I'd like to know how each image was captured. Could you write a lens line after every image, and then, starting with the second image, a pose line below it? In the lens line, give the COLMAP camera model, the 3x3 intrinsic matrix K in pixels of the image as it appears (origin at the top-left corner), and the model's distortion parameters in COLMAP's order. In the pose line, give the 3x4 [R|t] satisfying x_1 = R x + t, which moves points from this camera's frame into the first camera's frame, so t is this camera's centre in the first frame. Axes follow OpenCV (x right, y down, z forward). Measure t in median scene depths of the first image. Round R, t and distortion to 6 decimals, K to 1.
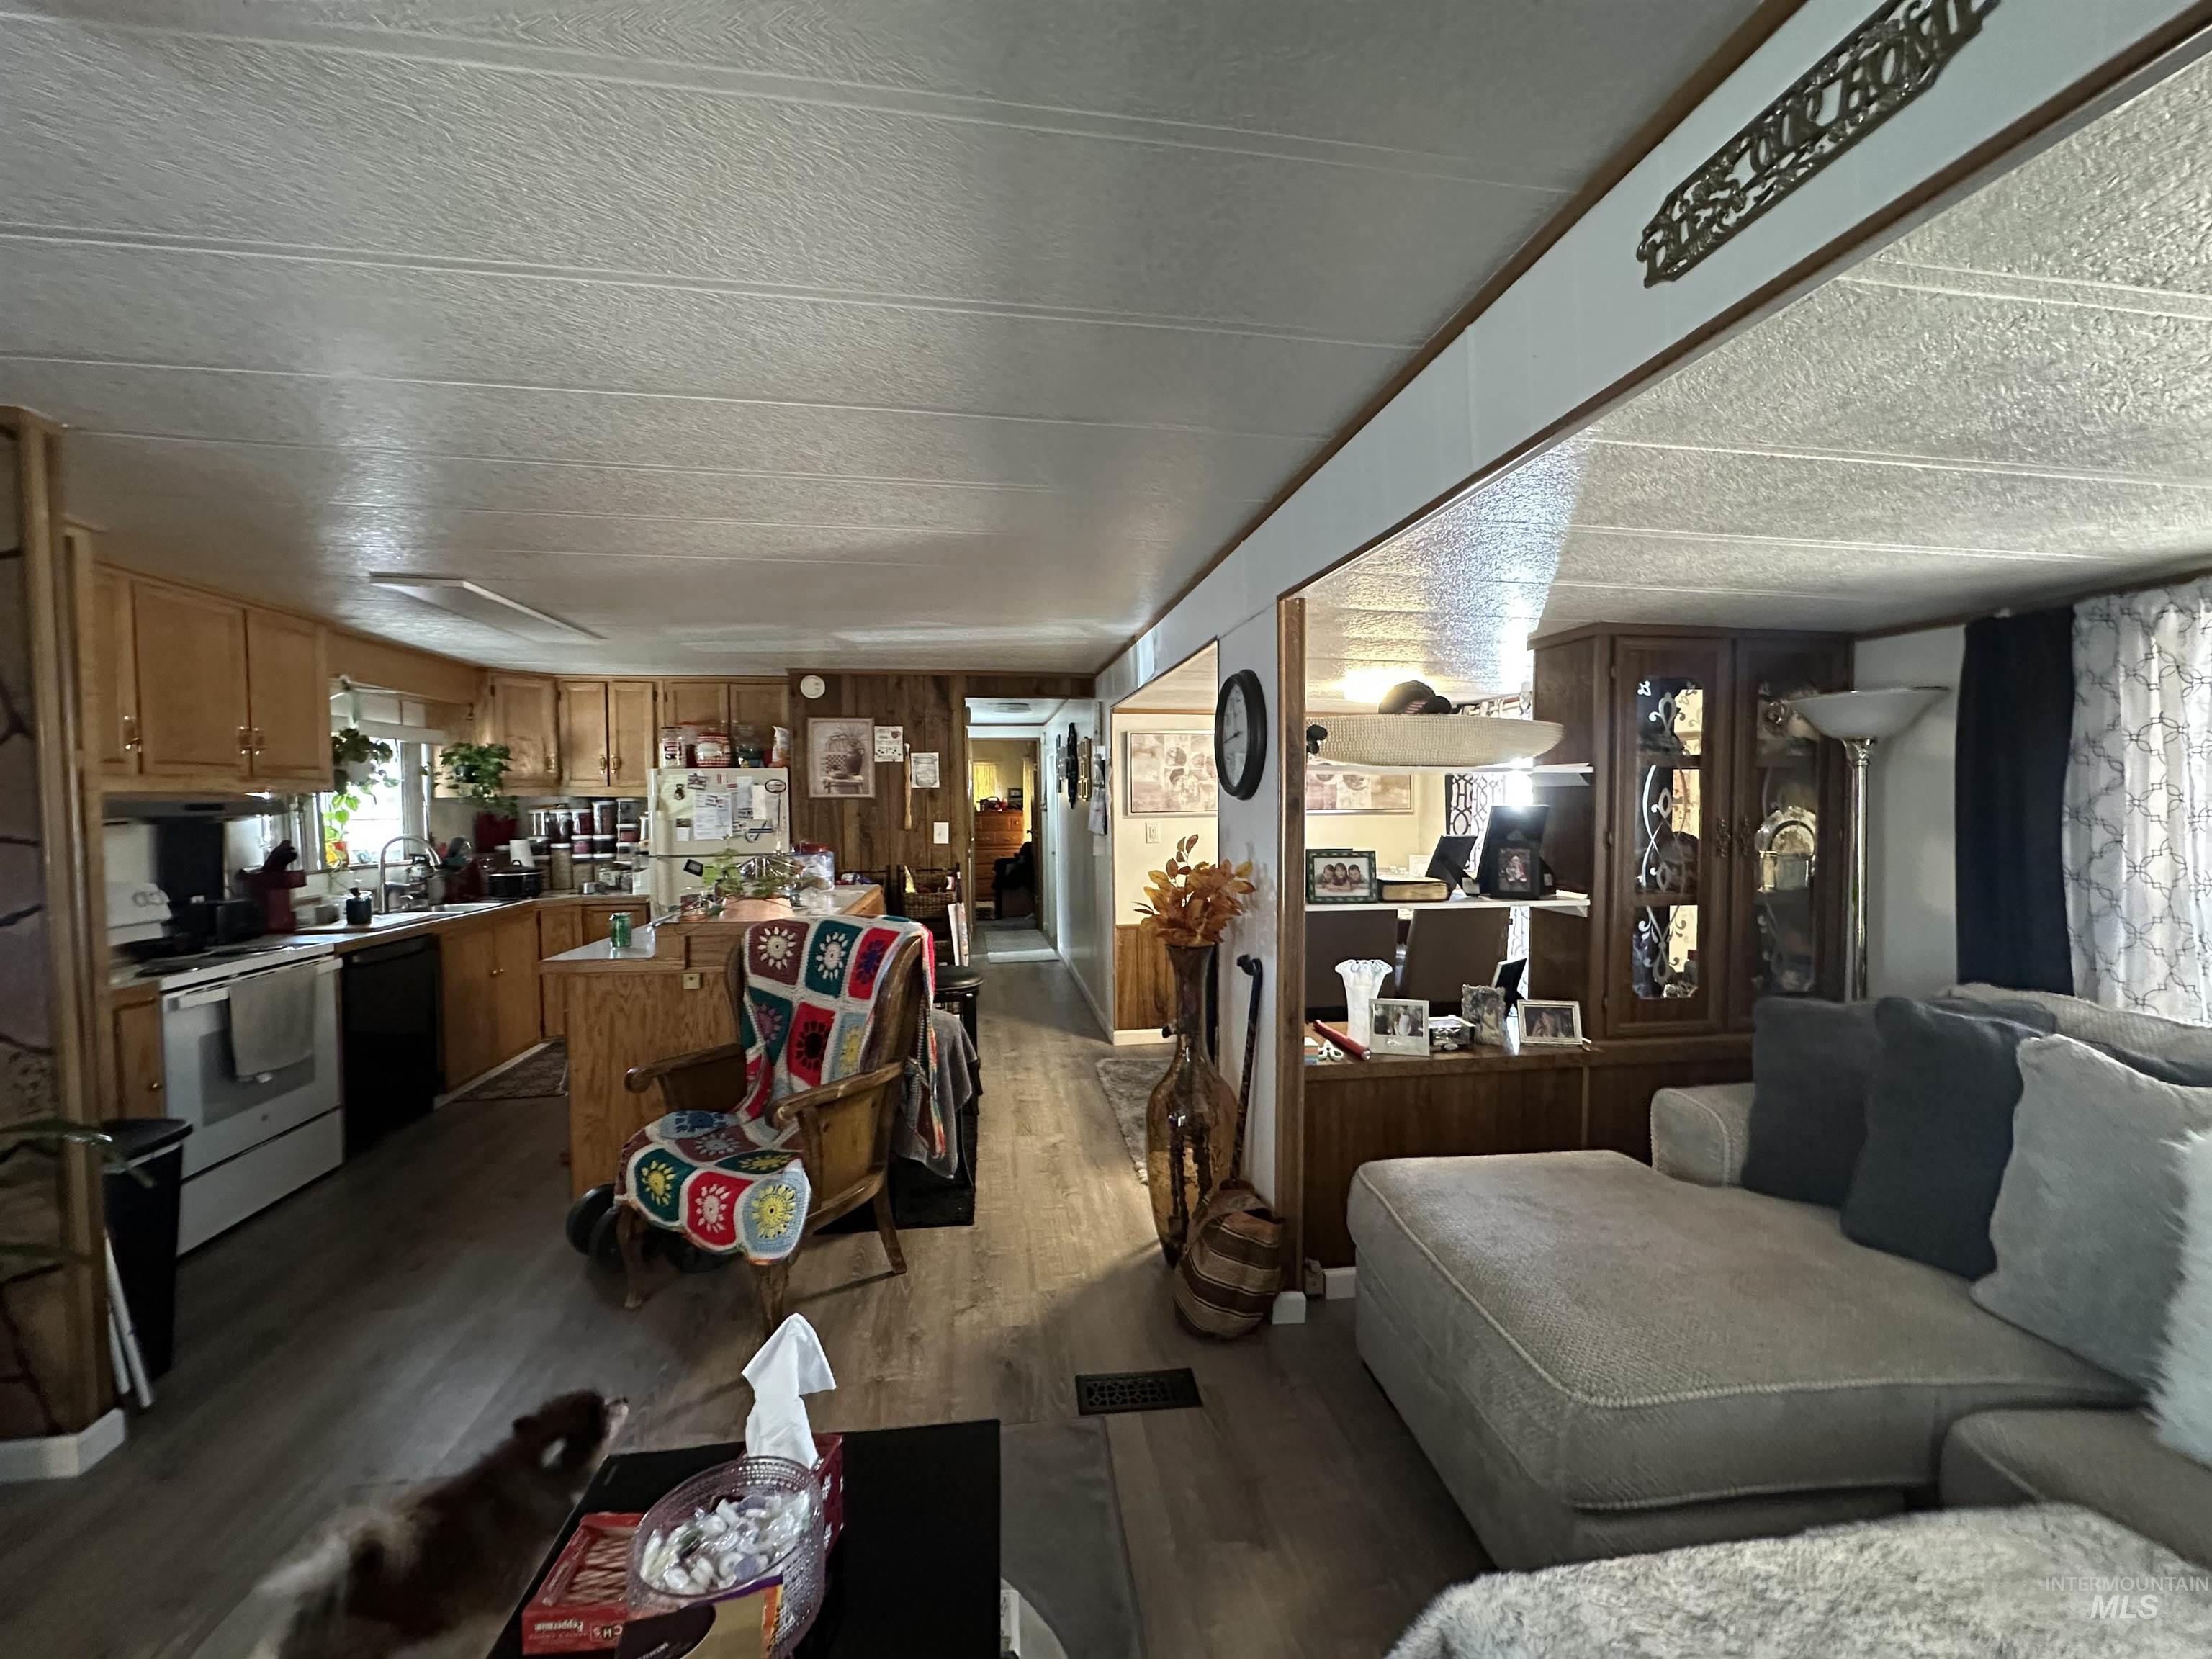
lens RADIAL K [[881.2, 0, 1109.7], [0, 881.2, 825.8], [0, 0, 1]] dist [-0.004990, 0.000819]
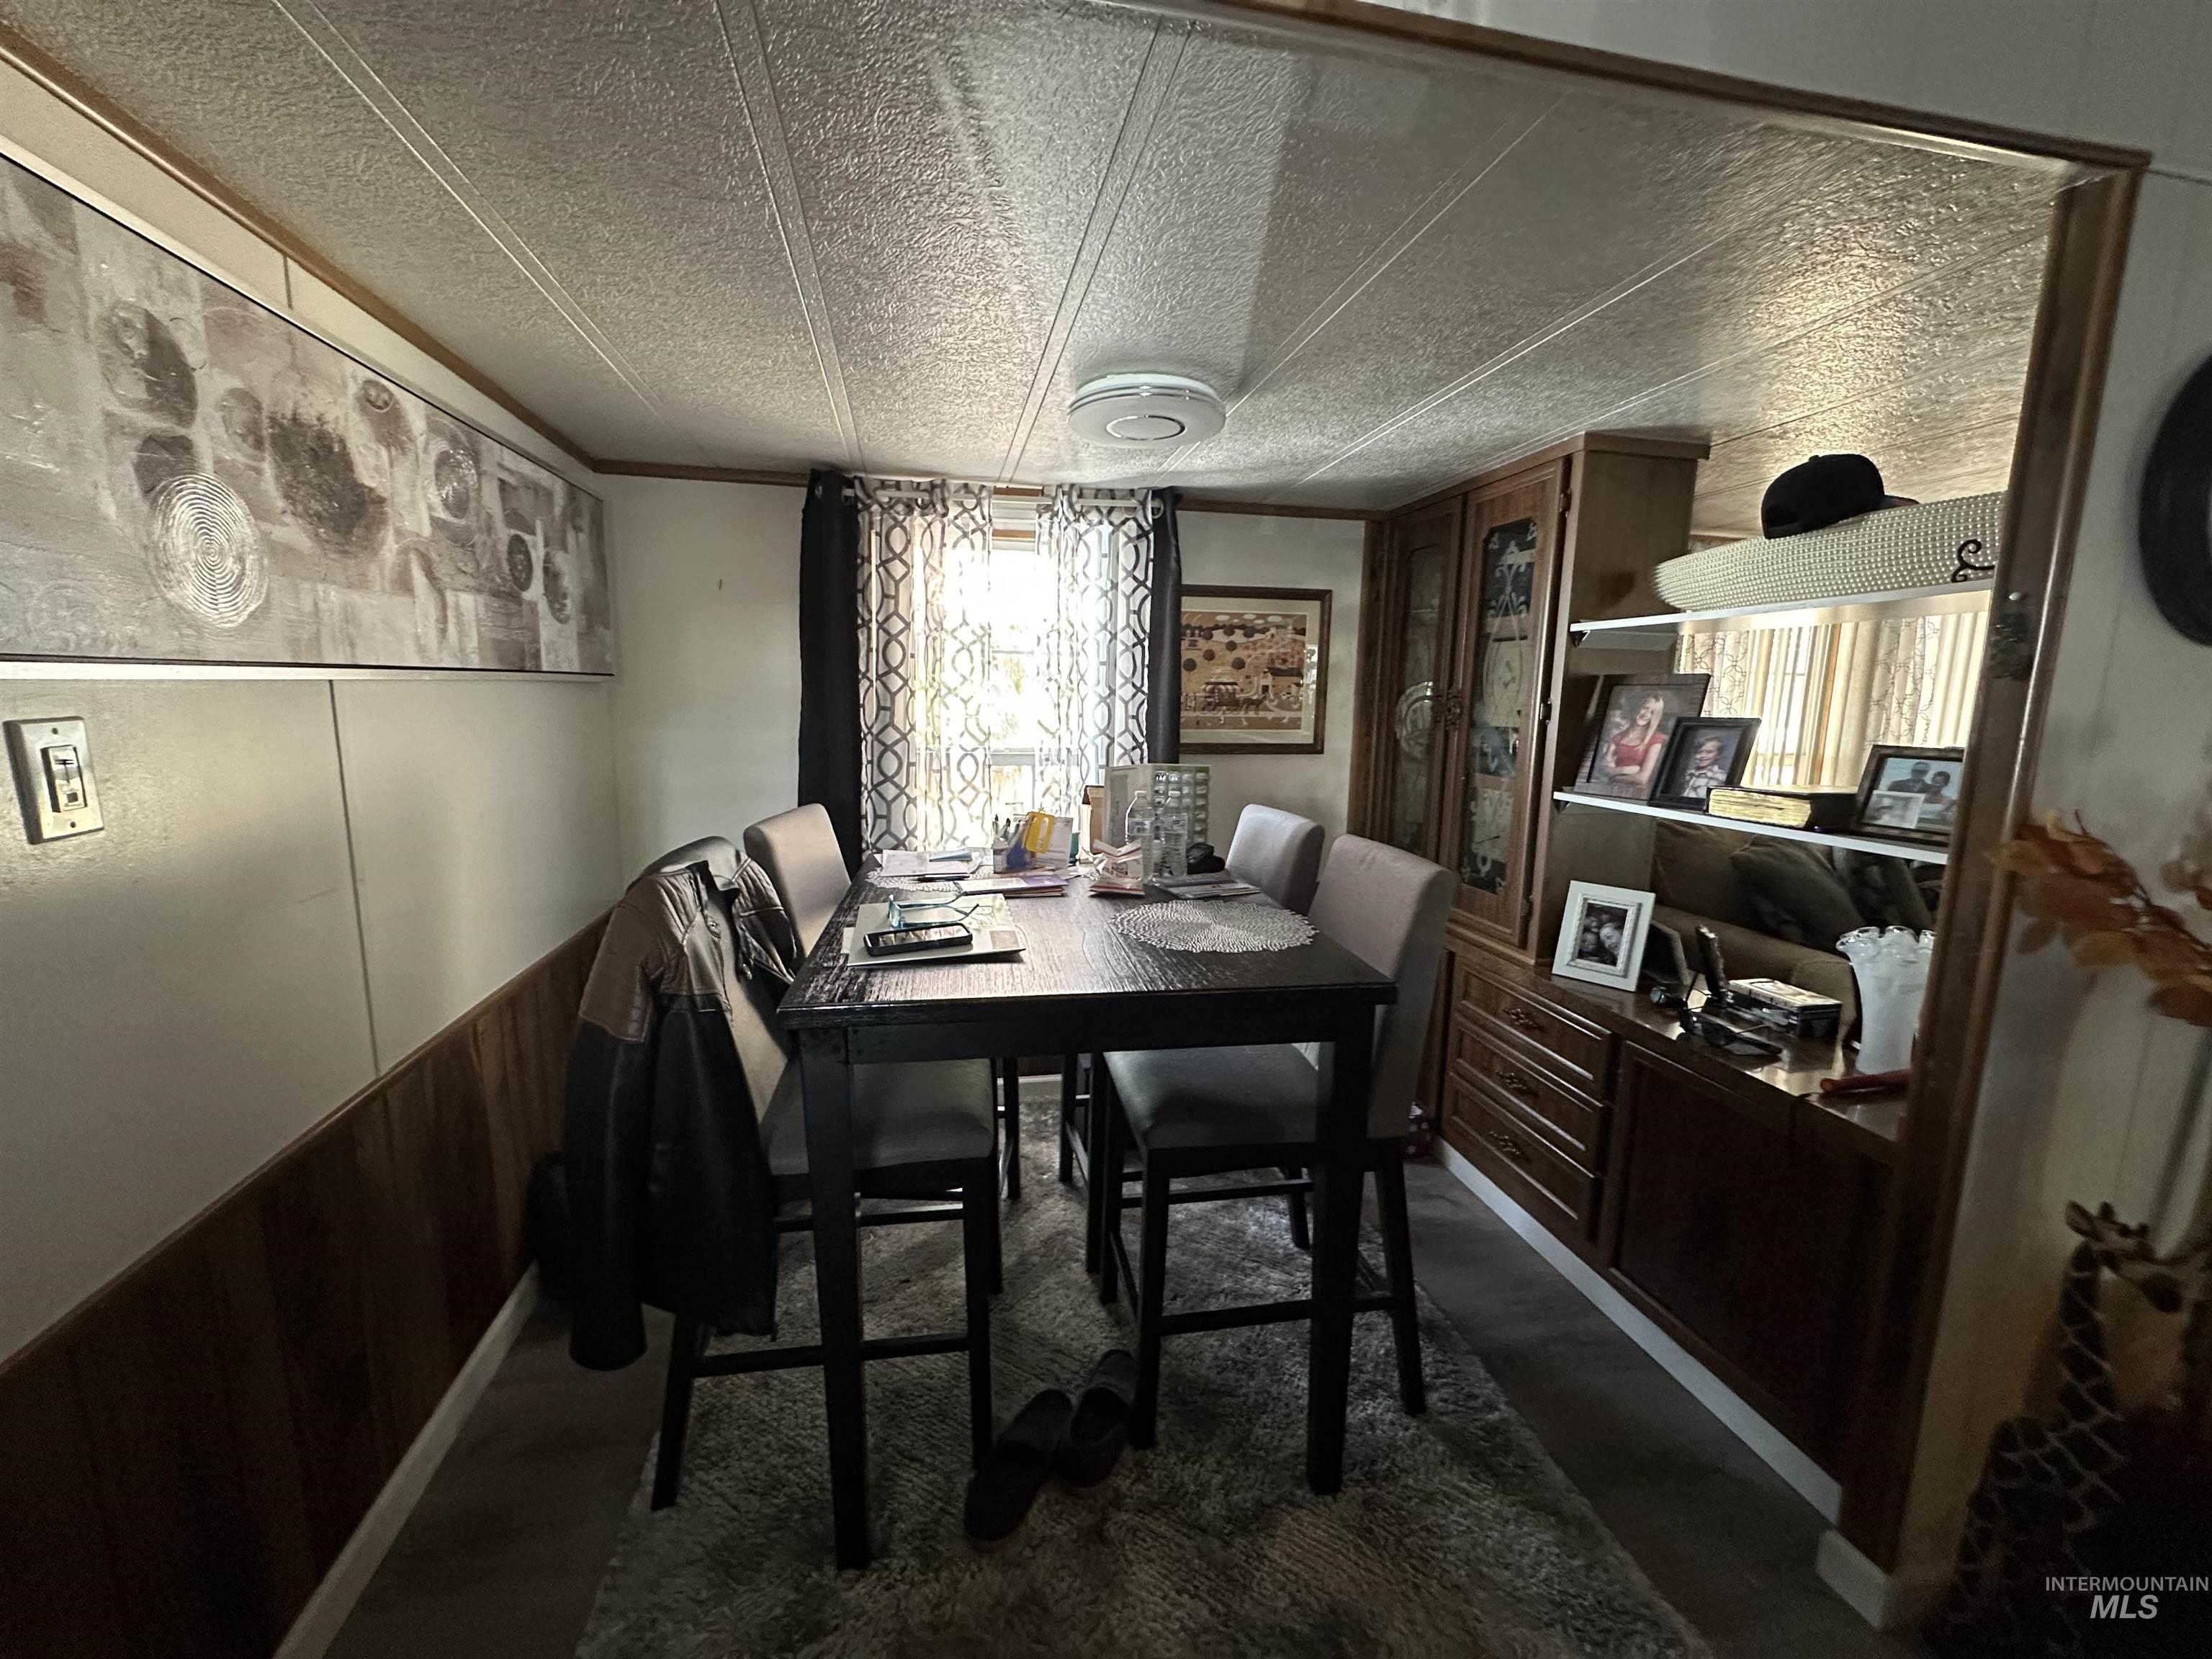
lens RADIAL K [[881.2, 0, 1108.3], [0, 881.2, 826.1], [0, 0, 1]] dist [-0.004990, 0.000819]
pose [[-0.051085, -0.148255, 0.987629, -0.136287], [0.011948, 0.988759, 0.149043, -0.007046], [-0.998623, 0.019414, -0.048739, 0.833993]]
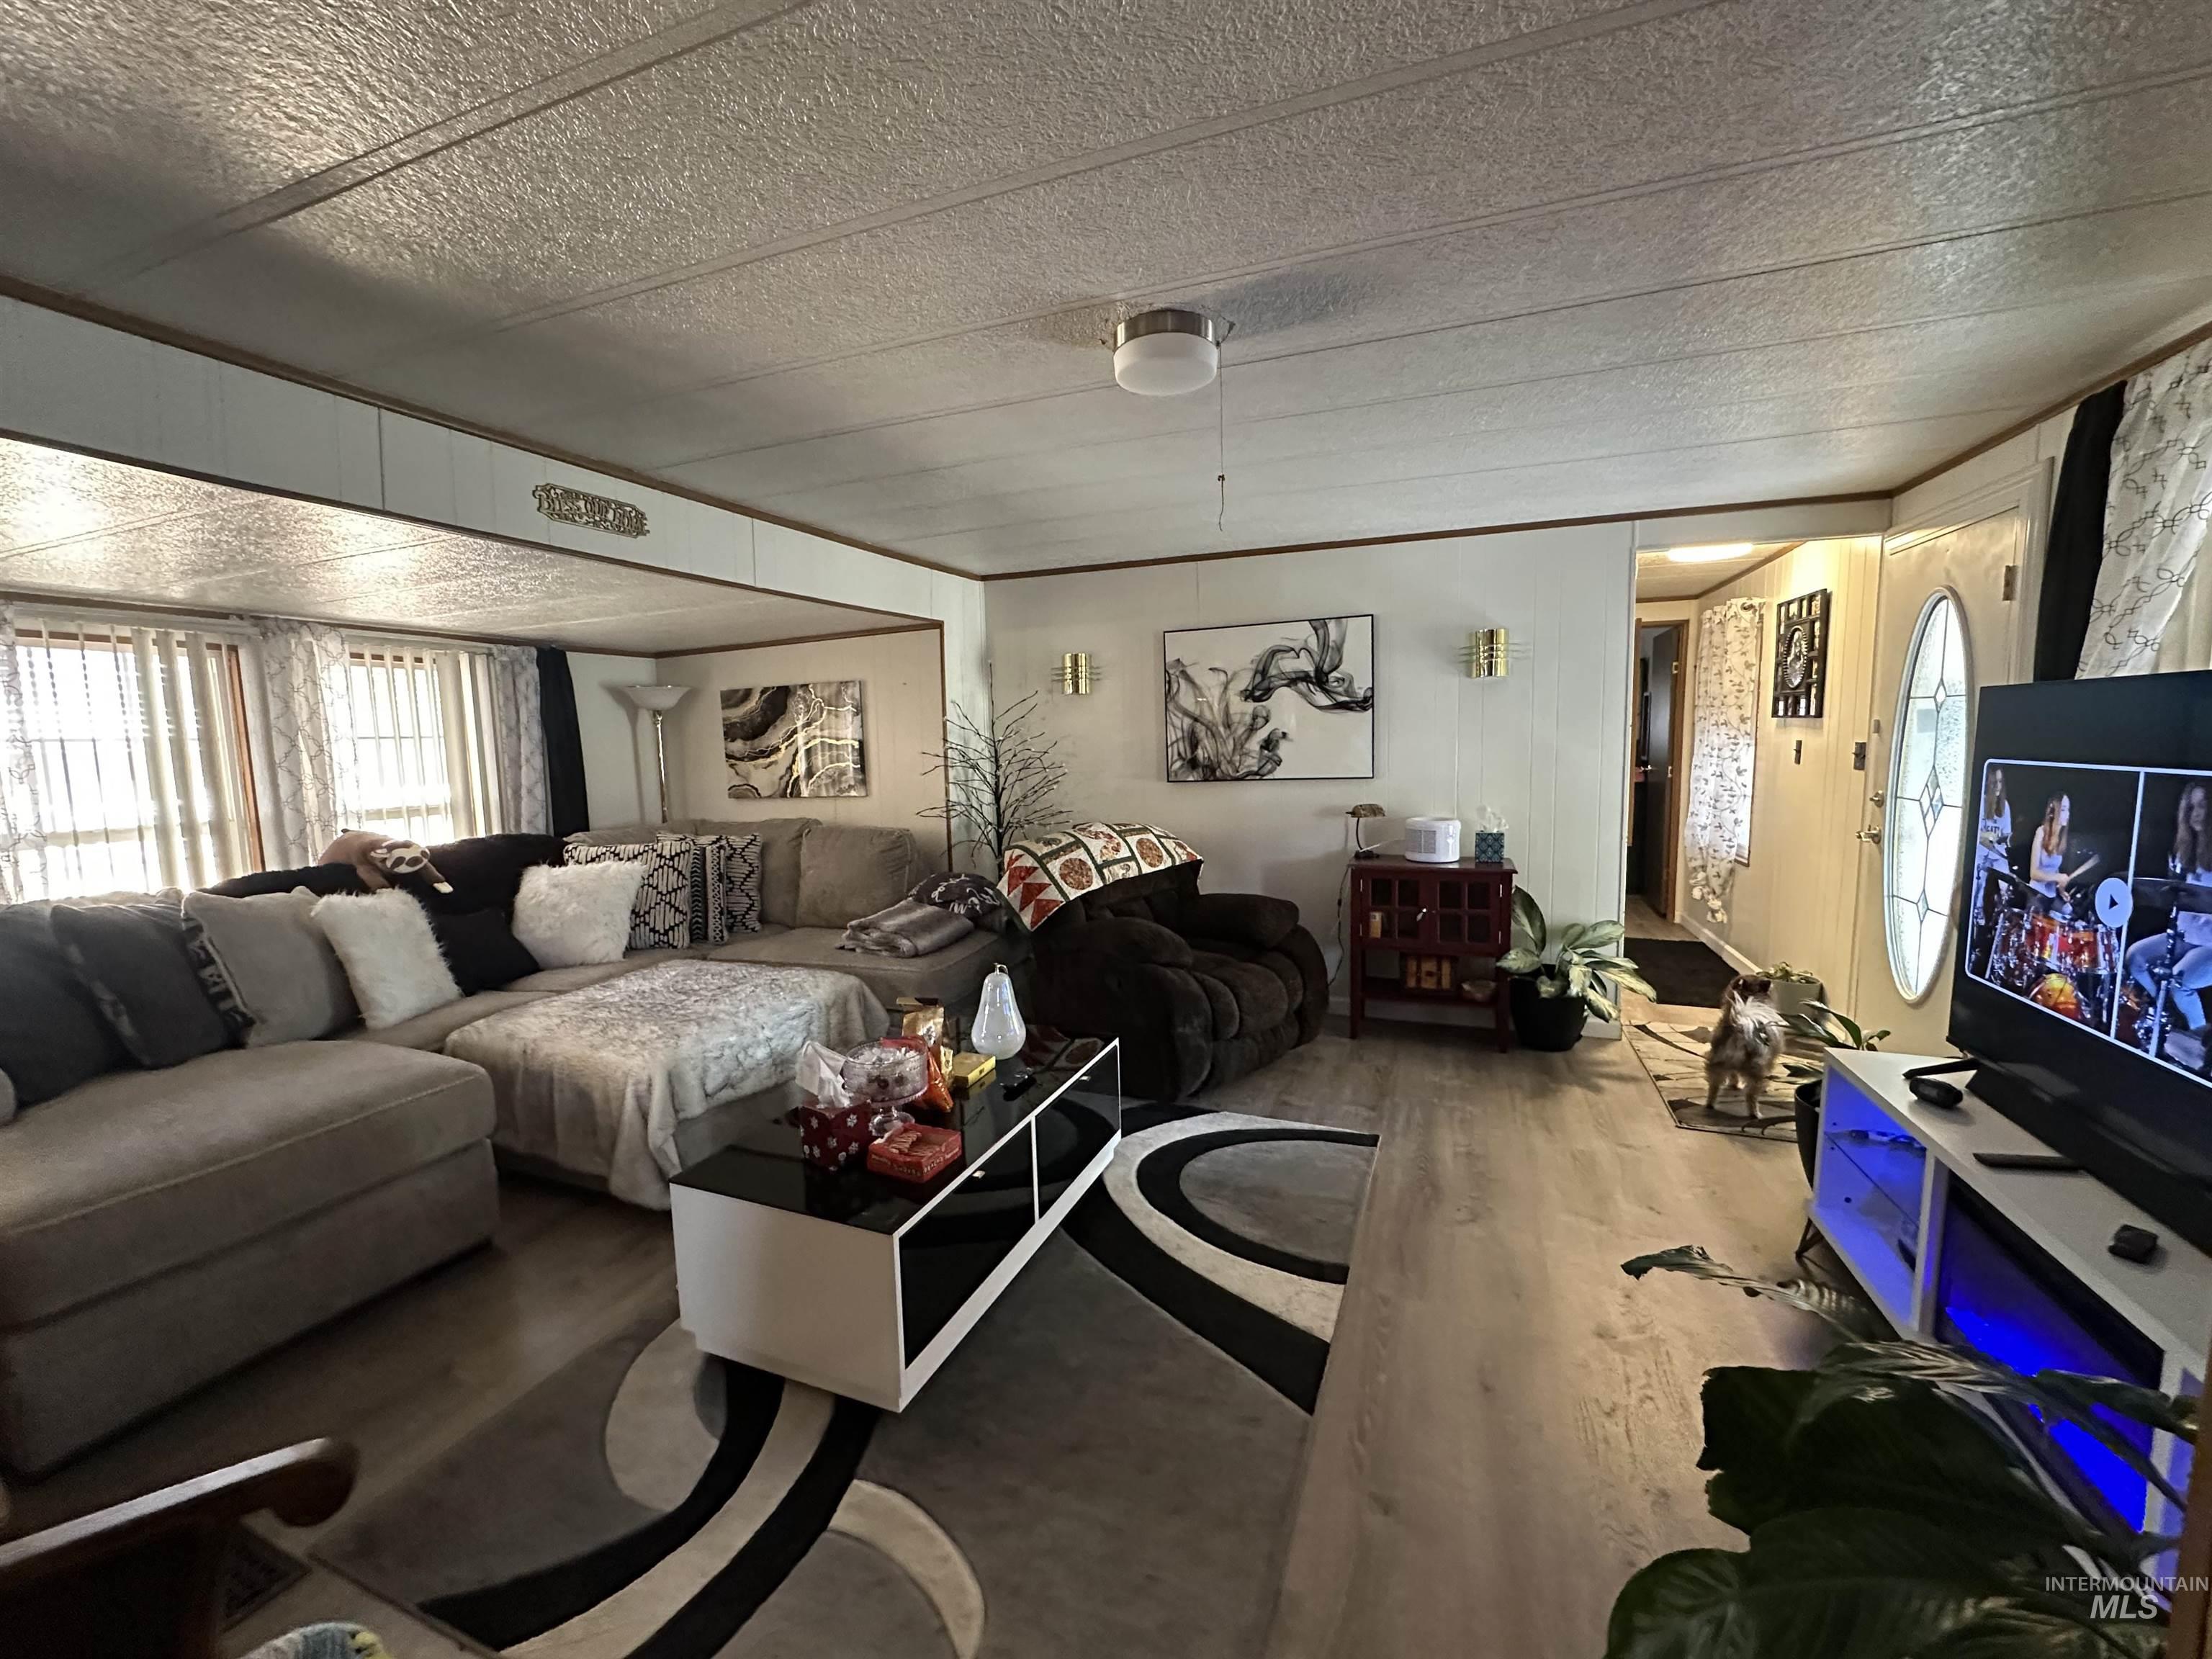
lens RADIAL K [[881.2, 0, 1109.8], [0, 881.2, 826.9], [0, 0, 1]] dist [-0.004990, 0.000819]
pose [[-0.869706, -0.022594, 0.493052, -0.392948], [0.045149, 0.991122, 0.125057, -0.002474], [-0.491500, 0.131024, -0.860965, 0.500612]]
